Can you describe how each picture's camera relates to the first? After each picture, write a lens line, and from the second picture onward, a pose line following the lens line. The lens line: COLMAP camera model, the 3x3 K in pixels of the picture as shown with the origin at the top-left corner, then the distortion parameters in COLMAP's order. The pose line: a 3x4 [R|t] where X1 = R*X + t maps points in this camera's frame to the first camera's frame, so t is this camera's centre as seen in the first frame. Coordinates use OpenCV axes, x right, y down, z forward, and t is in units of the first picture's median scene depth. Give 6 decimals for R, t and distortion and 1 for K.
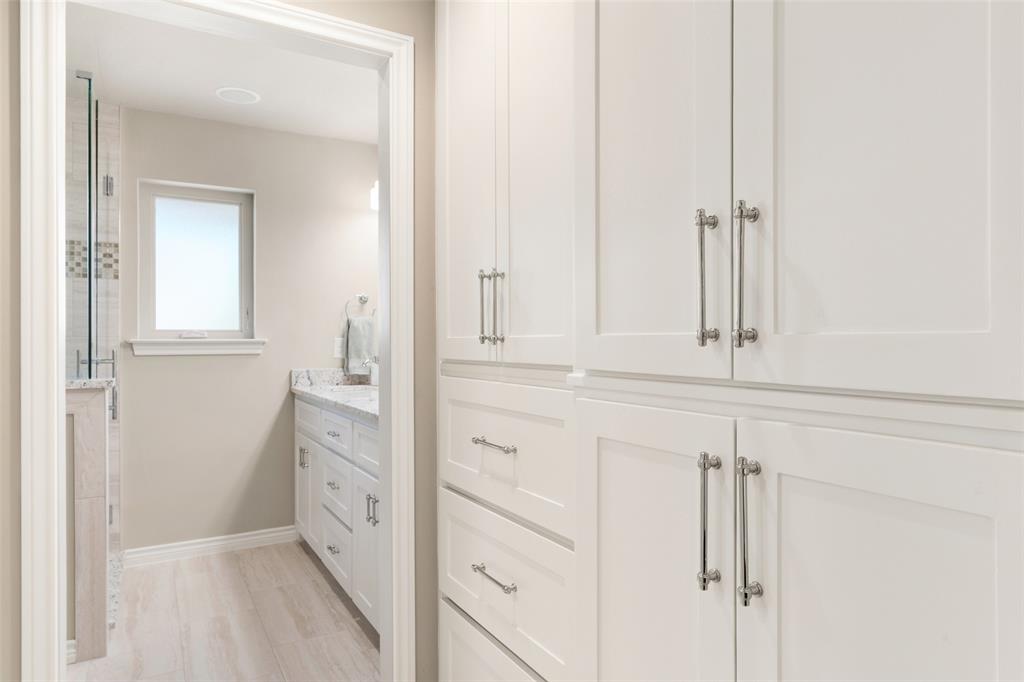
lens RADIAL K [[631.9, 0, 512.0], [0, 631.9, 341.0], [0, 0, 1]] dist [0.005863, -0.001055]
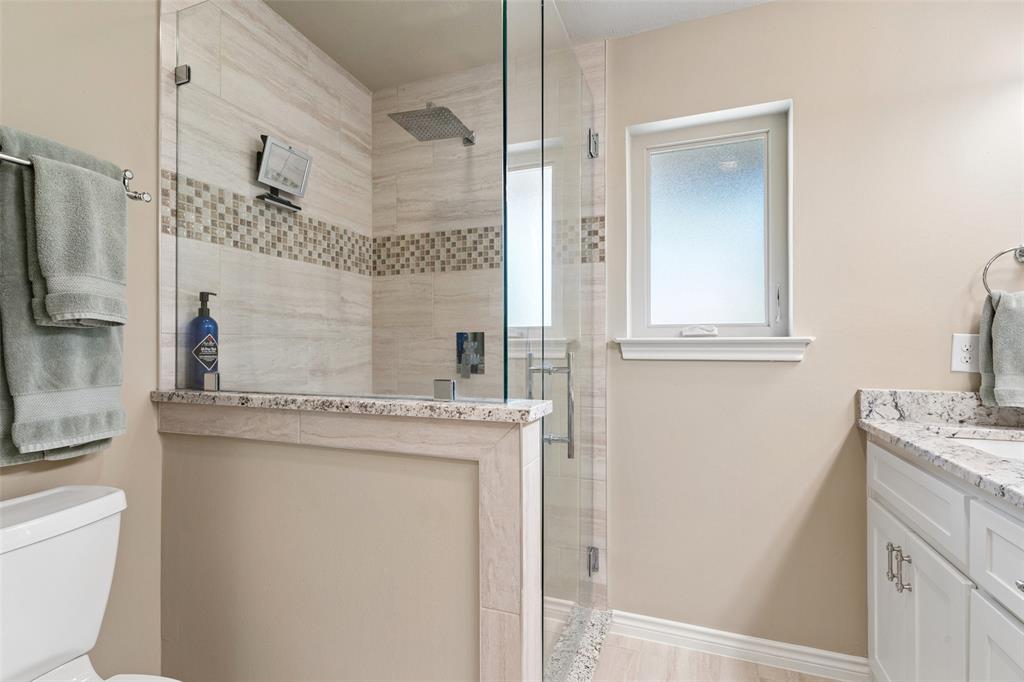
lens RADIAL K [[495.2, 0, 493.8], [0, 495.2, 342.8], [0, 0, 1]] dist [0.002012, 0.001346]
pose [[0.616683, 0.001288, -0.787210, -0.201723], [0.001905, 0.999993, 0.003128, 0.000789], [0.787209, -0.003429, 0.616676, 0.464332]]
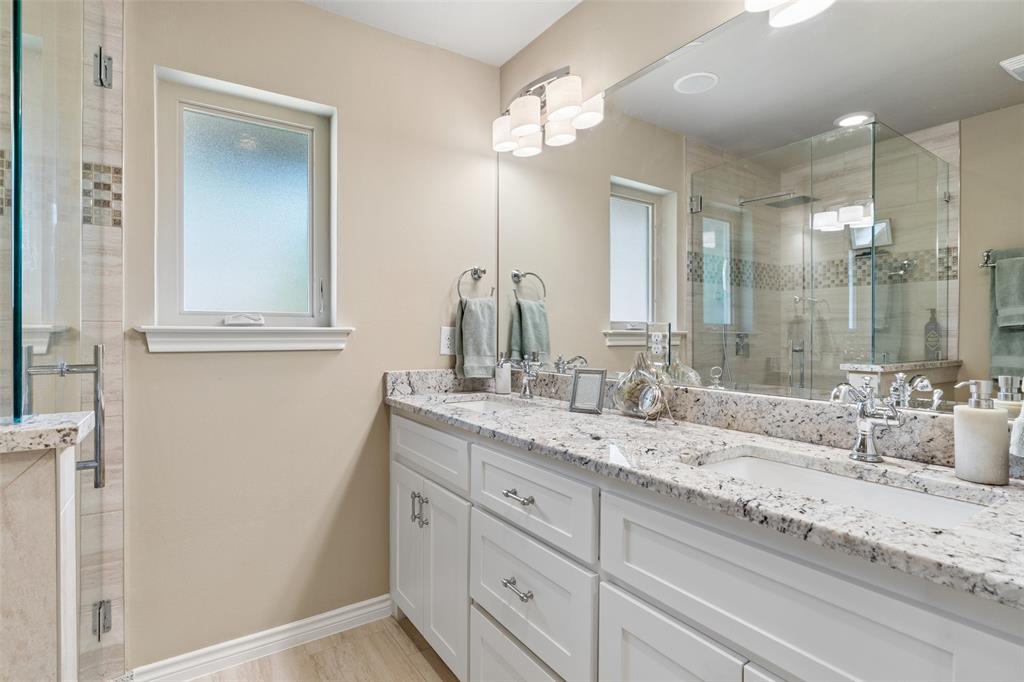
lens RADIAL K [[513.0, 0, 516.1], [0, 513.0, 335.9], [0, 0, 1]] dist [-0.002491, 0.000209]
pose [[0.997570, 0.005800, 0.069424, -0.250679], [-0.006339, 0.999952, 0.007535, 0.000725], [-0.069377, -0.007956, 0.997559, 0.436781]]
